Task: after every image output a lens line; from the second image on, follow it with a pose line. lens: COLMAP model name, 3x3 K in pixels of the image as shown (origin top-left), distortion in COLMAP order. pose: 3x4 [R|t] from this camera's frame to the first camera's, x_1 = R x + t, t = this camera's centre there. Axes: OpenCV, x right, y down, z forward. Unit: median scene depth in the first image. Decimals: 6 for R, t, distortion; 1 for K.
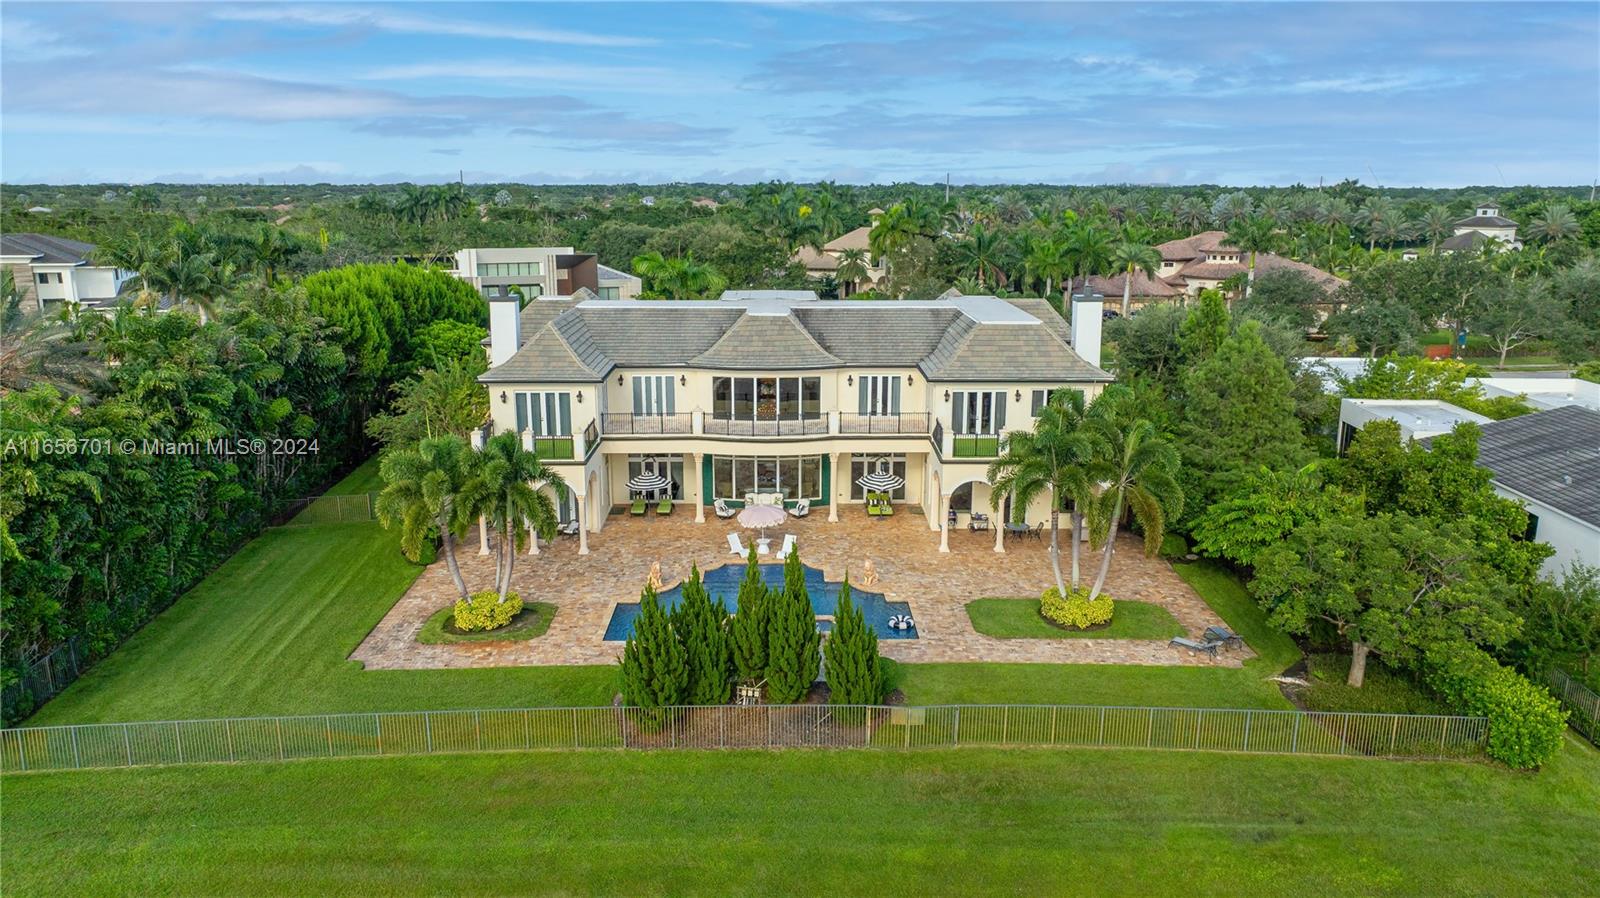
lens RADIAL K [[1156.4, 0, 800.0], [0, 1156.4, 449.0], [0, 0, 1]] dist [0.000575, 0.000322]
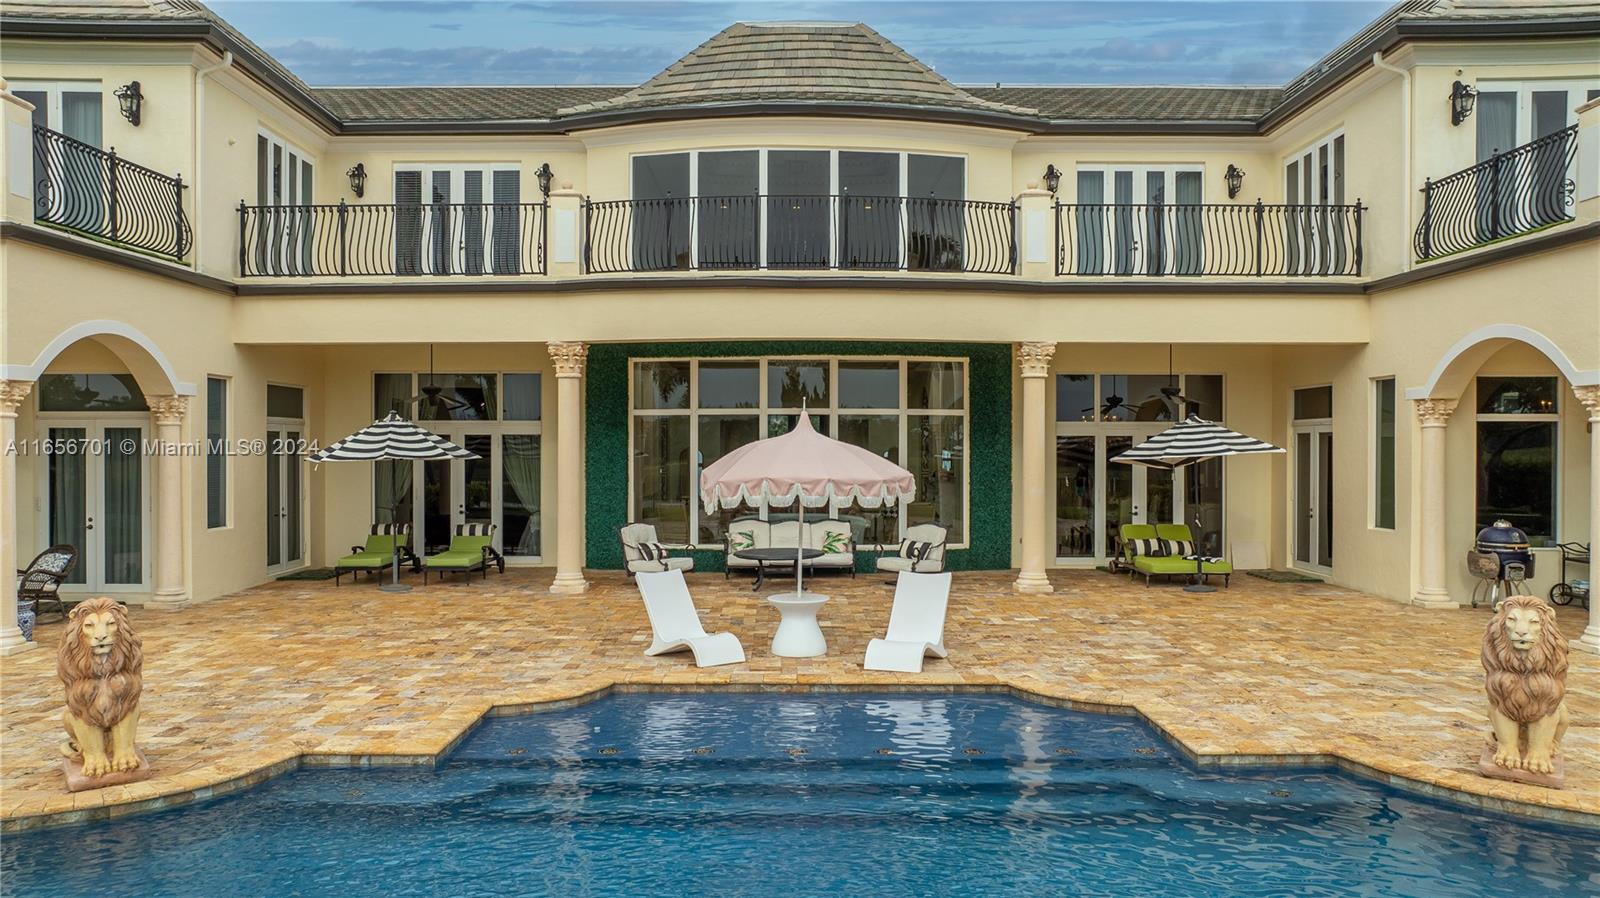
lens RADIAL K [[1165.3, 0, 800.0], [0, 1165.3, 449.0], [0, 0, 1]] dist [-0.000724, 0.009534]
pose [[1.000000, 0.000088, -0.000321, -0.029511], [-0.000160, 0.972684, -0.232132, 0.096670], [0.000291, 0.232132, 0.972684, 0.720600]]
